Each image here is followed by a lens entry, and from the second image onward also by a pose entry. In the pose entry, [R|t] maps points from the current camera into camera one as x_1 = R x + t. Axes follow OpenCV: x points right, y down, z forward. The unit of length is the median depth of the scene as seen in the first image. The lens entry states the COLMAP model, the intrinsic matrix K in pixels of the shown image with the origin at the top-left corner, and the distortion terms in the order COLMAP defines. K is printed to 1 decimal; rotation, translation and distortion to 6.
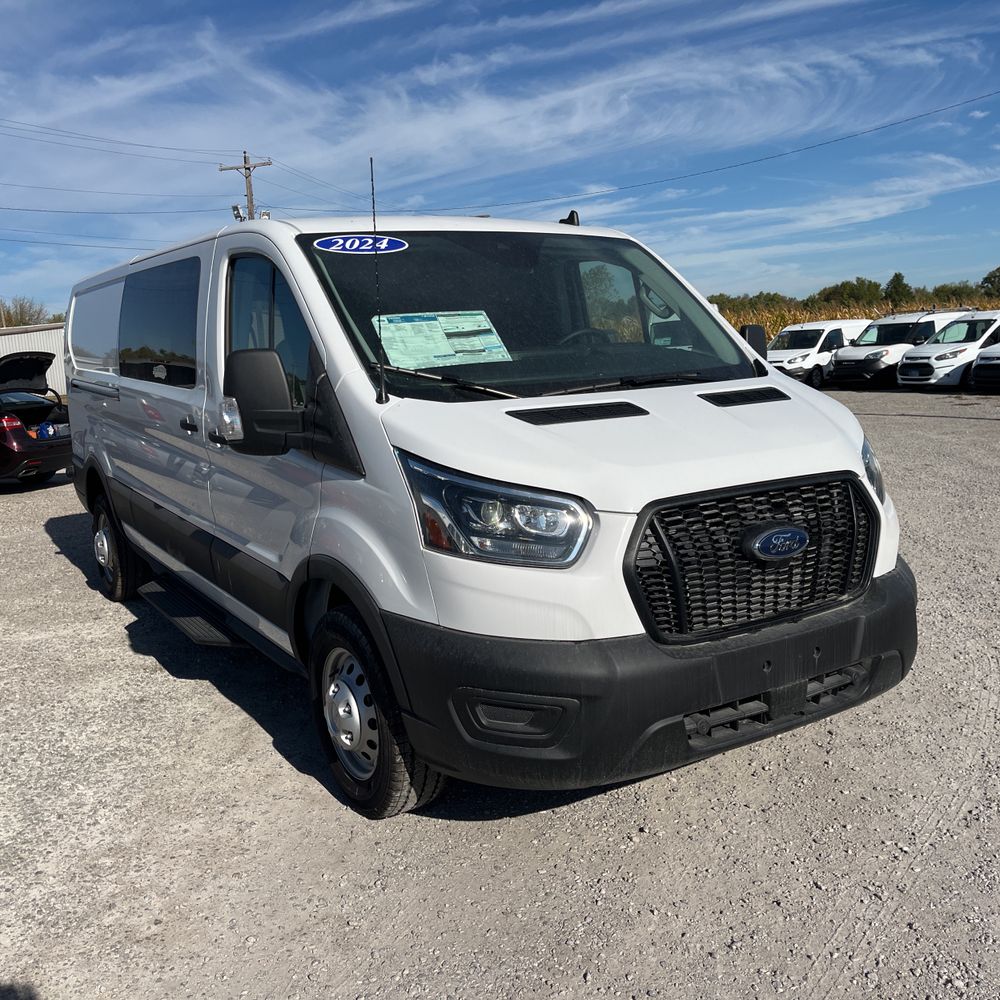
lens RADIAL K [[1009.1, 0, 499.1], [0, 1009.1, 503.2], [0, 0, 1]] dist [0.079285, -0.109930]
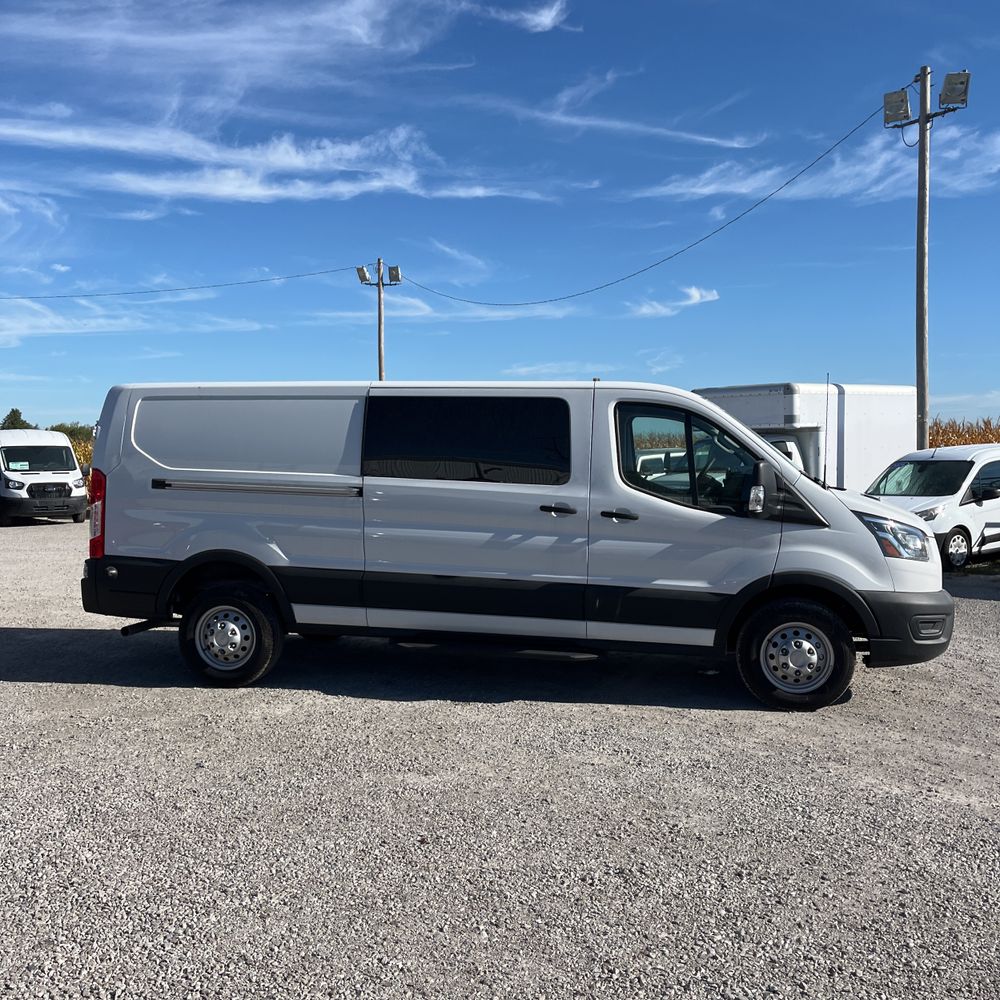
lens RADIAL K [[999.4, 0, 500.0], [0, 999.4, 509.1], [0, 0, 1]] dist [0.070030, -0.096812]
pose [[0.651512, 0.008641, 0.758589, -1.015022], [0.087550, 0.992398, -0.086496, 0.026647], [-0.753570, 0.122767, 0.645803, 0.101947]]
